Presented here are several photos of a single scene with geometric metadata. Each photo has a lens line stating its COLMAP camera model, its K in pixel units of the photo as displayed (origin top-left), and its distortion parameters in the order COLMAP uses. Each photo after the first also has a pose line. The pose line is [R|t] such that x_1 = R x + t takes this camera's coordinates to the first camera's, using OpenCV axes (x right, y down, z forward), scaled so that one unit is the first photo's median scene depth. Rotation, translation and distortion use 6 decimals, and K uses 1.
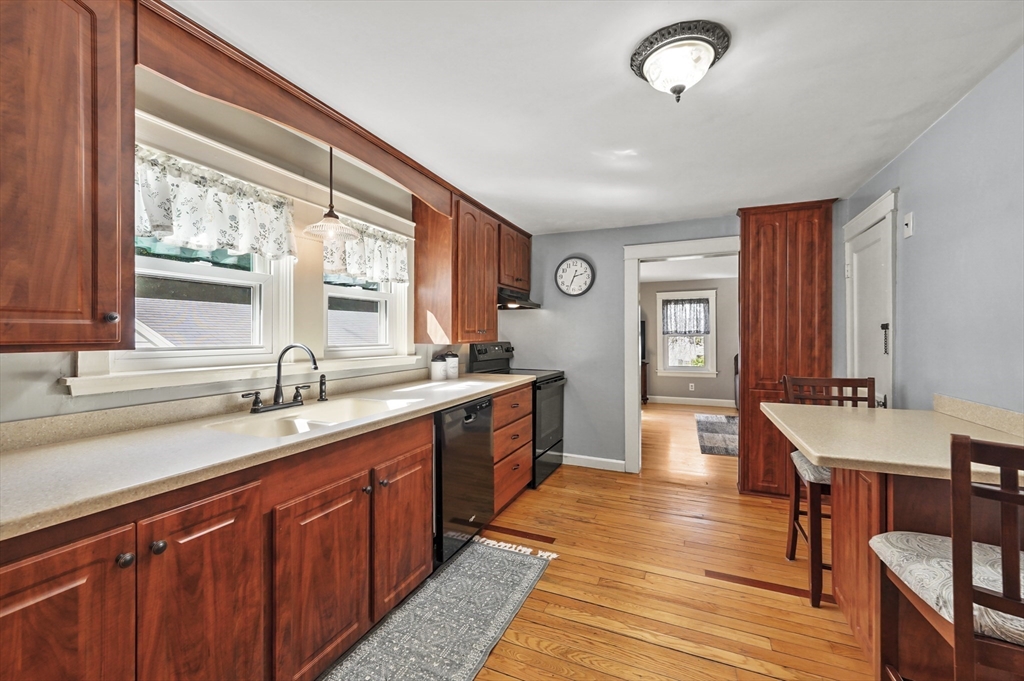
lens RADIAL K [[415.9, 0, 510.7], [0, 415.9, 336.1], [0, 0, 1]] dist [0.004266, -0.000714]
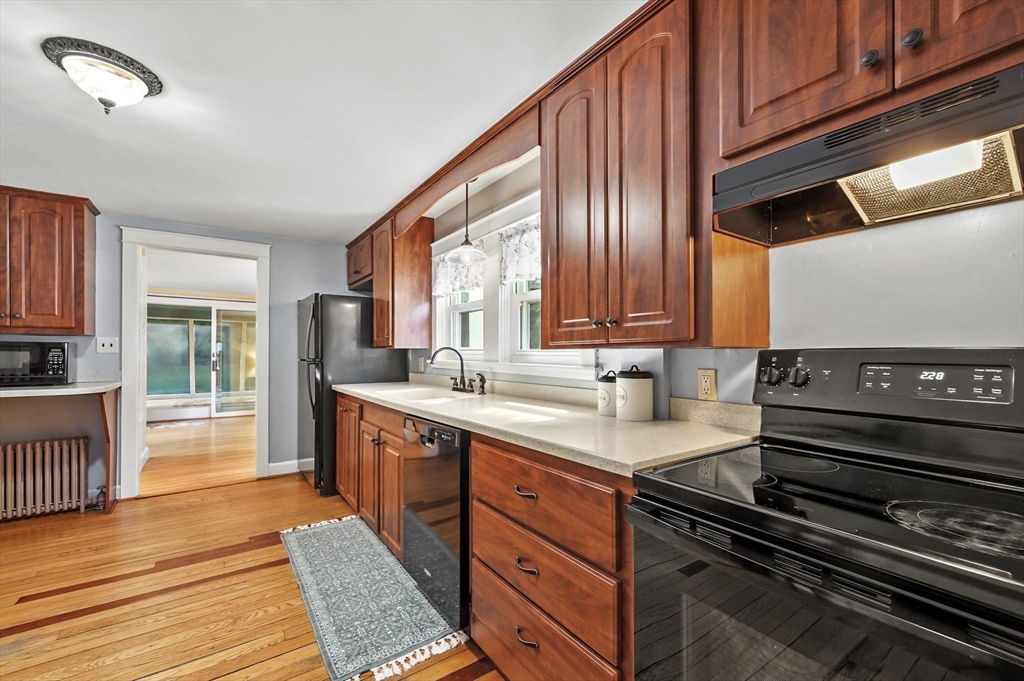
lens RADIAL K [[415.9, 0, 509.4], [0, 415.9, 351.2], [0, 0, 1]] dist [0.004266, -0.000714]
pose [[-0.516843, 0.002445, -0.856077, 0.579618], [0.002871, 0.999995, 0.001122, 0.029747], [0.856075, -0.001878, -0.516848, 1.803620]]
